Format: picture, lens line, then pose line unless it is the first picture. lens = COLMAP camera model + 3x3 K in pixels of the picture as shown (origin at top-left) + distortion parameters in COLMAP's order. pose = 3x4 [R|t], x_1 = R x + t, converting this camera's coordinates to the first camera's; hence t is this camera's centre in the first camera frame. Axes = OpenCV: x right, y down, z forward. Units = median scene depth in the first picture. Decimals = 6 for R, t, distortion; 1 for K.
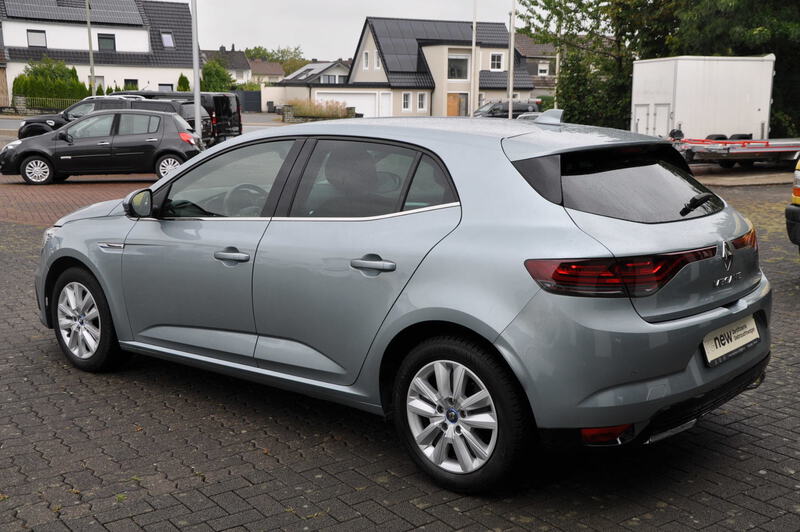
lens RADIAL K [[926.3, 0, 394.8], [0, 926.3, 259.7], [0, 0, 1]] dist [0.123065, 0.000000]
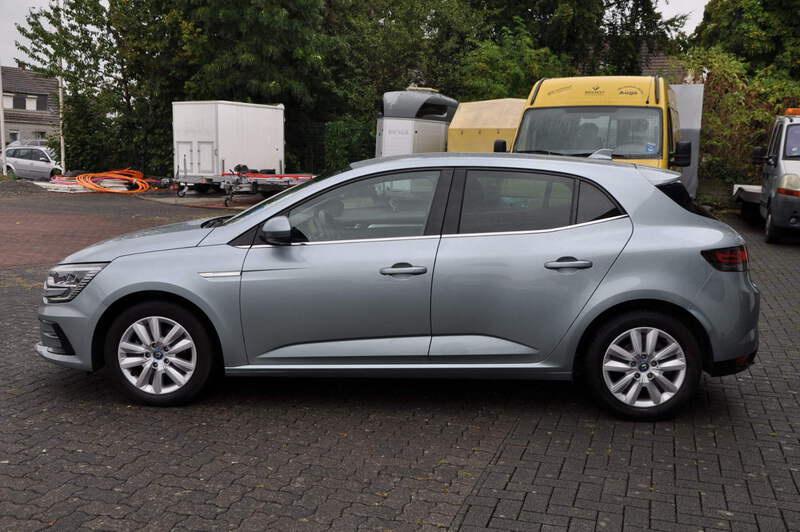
lens RADIAL K [[887.2, 0, 420.6], [0, 887.2, 228.3], [0, 0, 1]] dist [0.051407, 0.000000]
pose [[0.784590, -0.038494, 0.618819, -0.741703], [0.079644, 0.996059, -0.039018, -0.010205], [-0.614879, 0.079898, 0.784564, 0.100413]]
